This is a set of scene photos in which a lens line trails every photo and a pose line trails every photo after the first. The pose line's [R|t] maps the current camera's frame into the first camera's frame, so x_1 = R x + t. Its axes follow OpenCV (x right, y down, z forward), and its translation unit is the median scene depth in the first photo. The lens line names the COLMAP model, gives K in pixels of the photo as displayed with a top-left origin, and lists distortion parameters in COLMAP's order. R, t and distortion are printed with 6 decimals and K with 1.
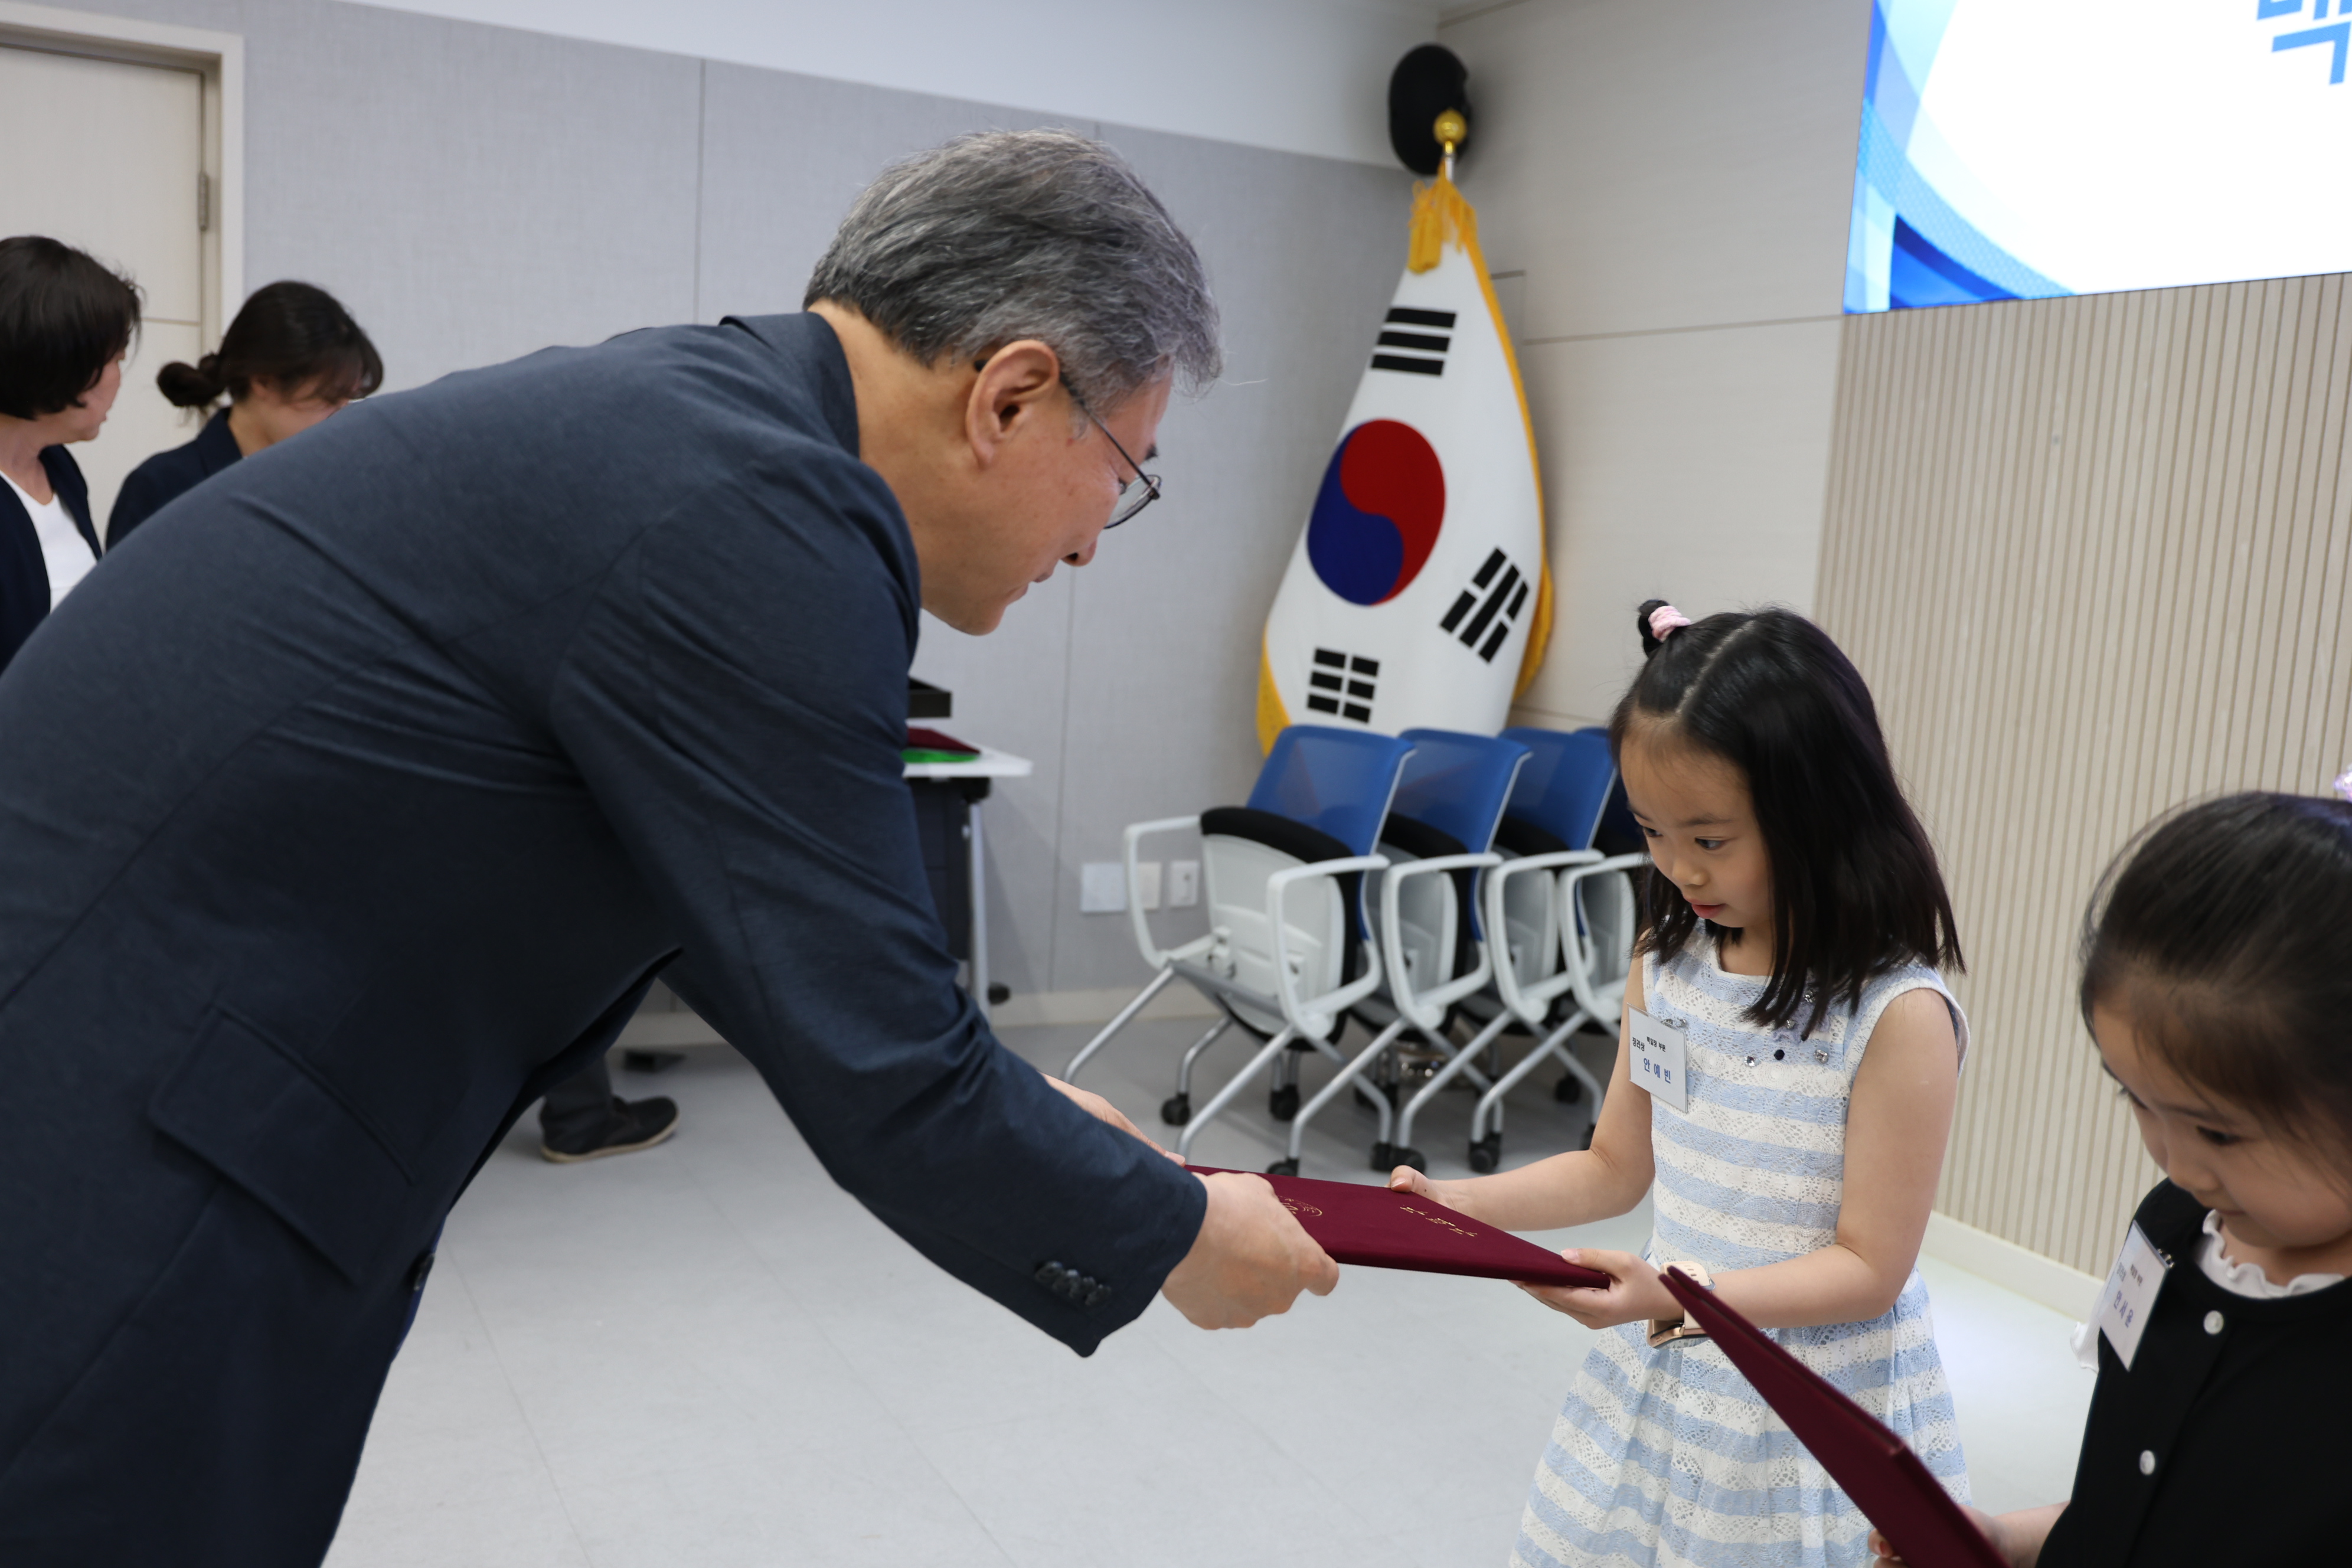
lens RADIAL K [[2137.7, 0, 1167.1], [0, 2137.7, 783.3], [0, 0, 1]] dist [0.031623, 0.003040]
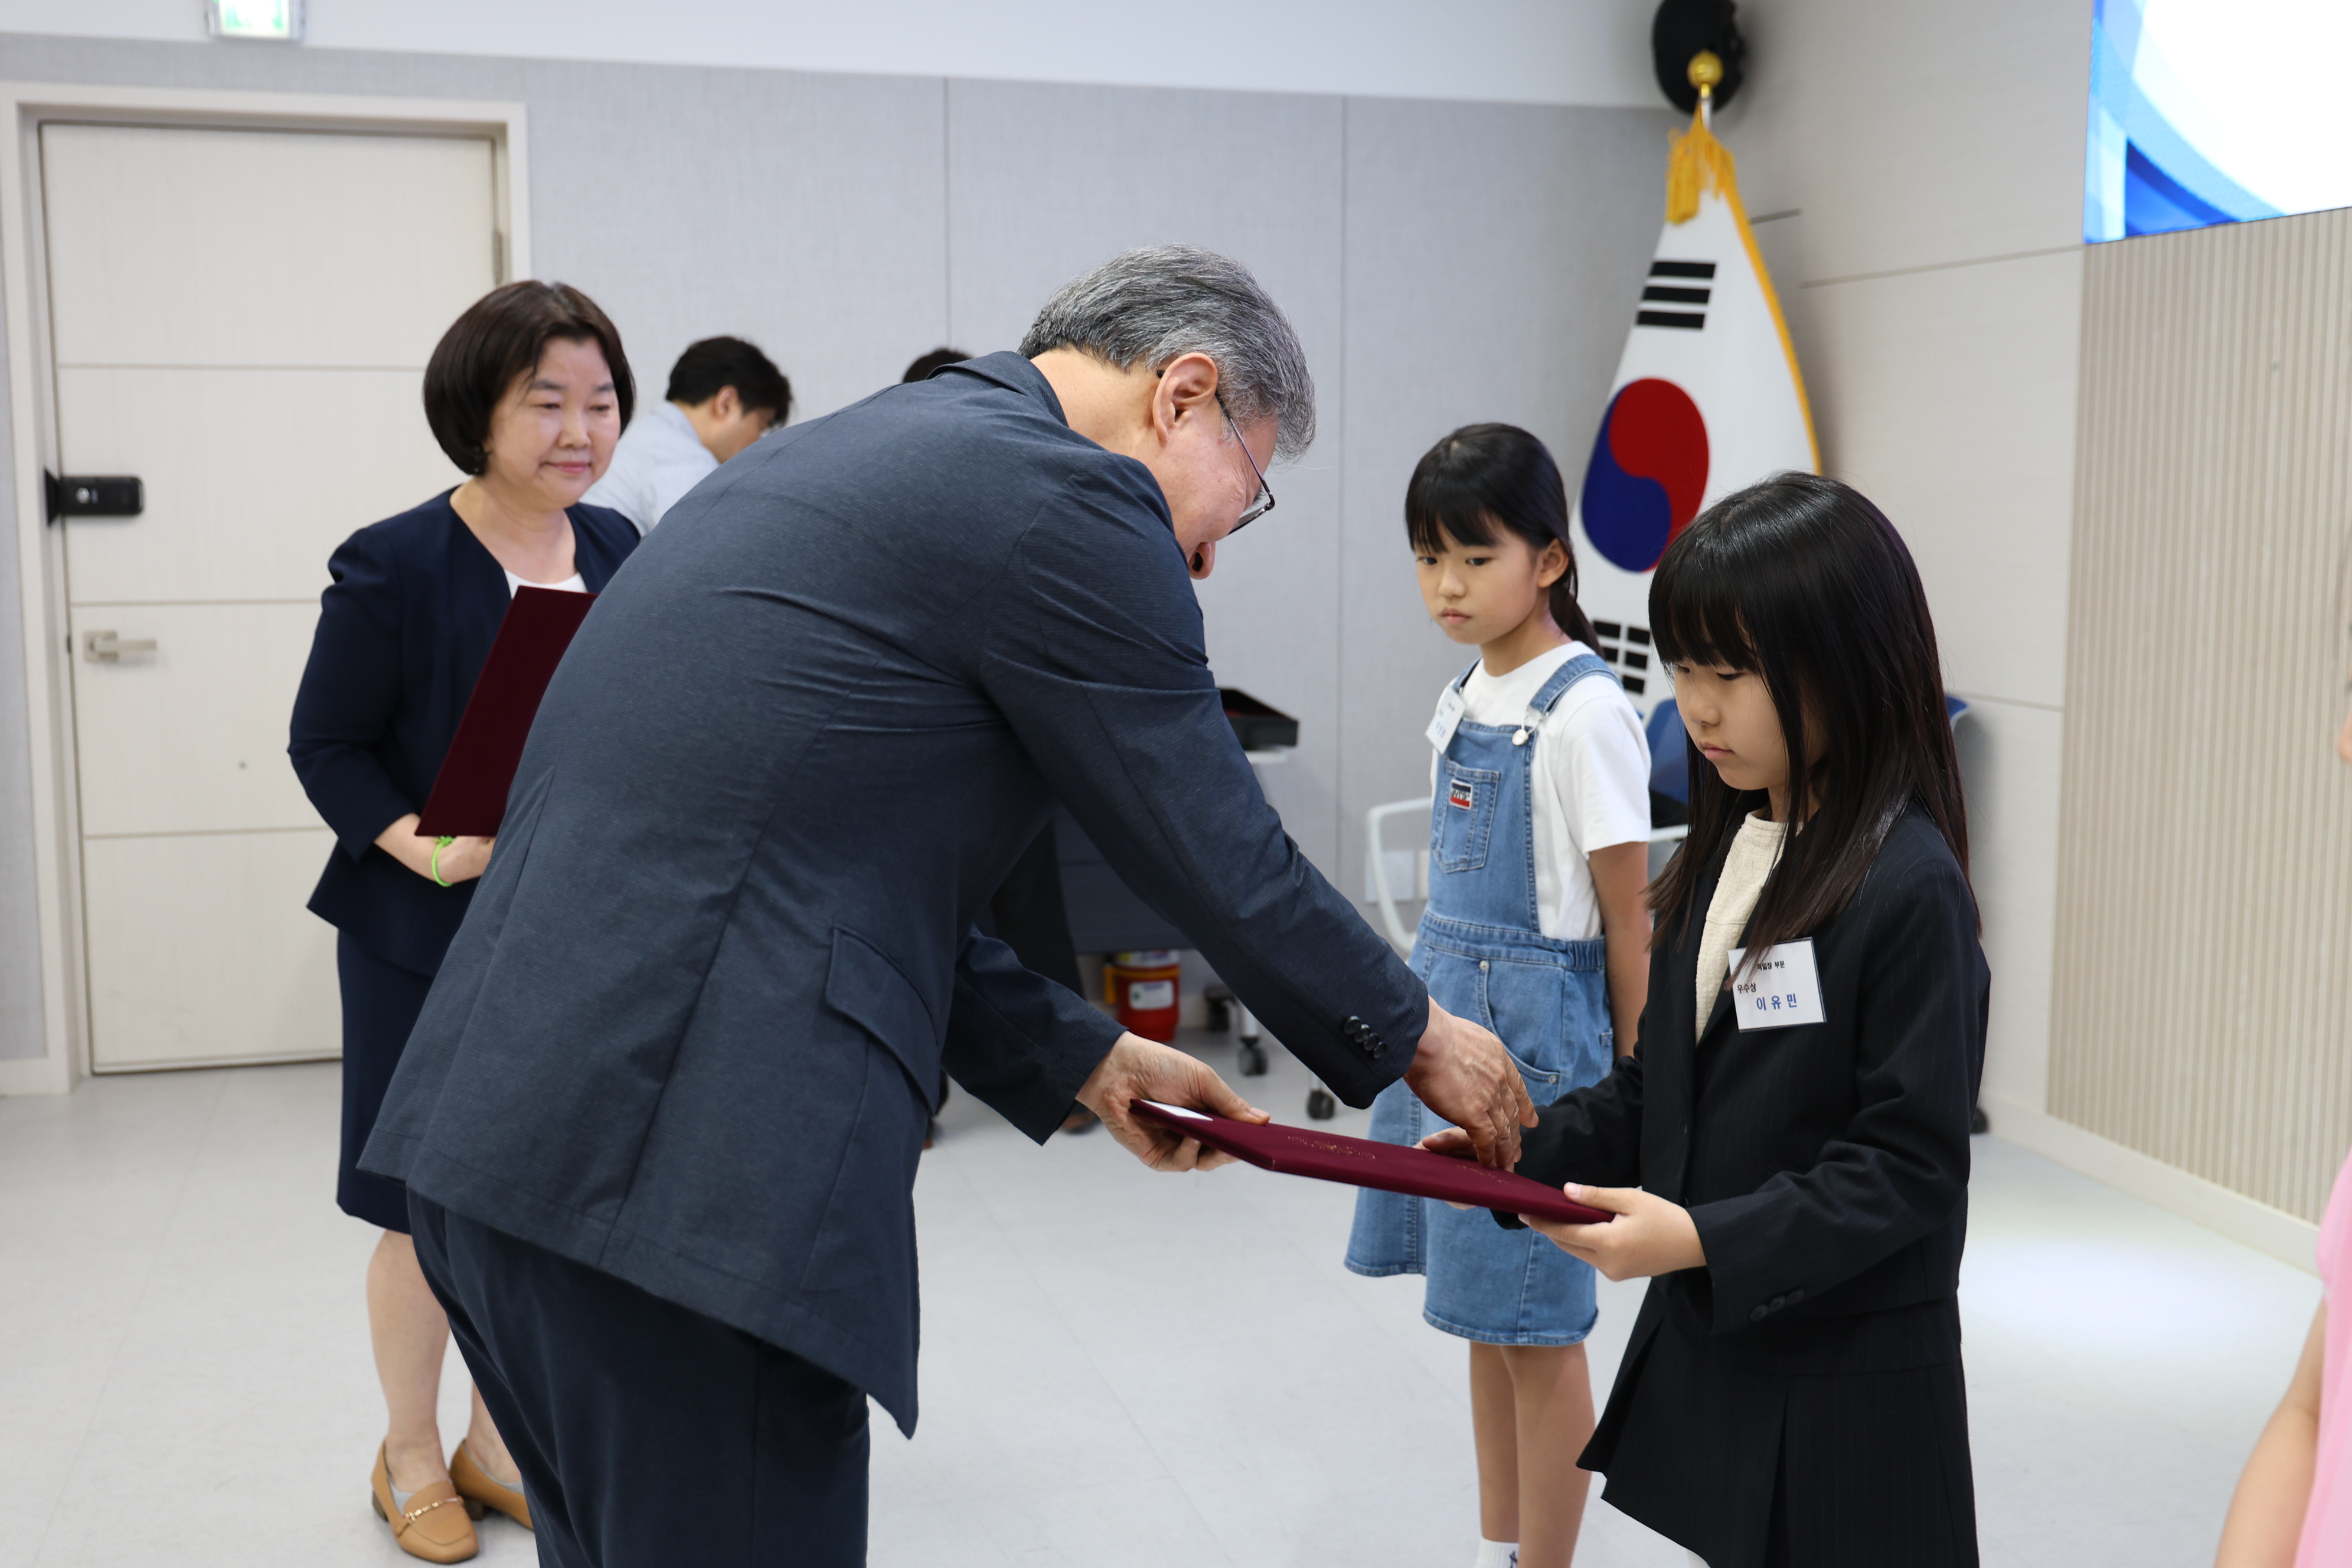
lens RADIAL K [[2563.8, 0, 1181.2], [0, 2563.8, 765.5], [0, 0, 1]] dist [0.040640, 0.000000]
pose [[0.979864, -0.037964, -0.196022, 0.122557], [0.035401, 0.999236, -0.016563, 0.016104], [0.196501, 0.009290, 0.980460, -0.179944]]
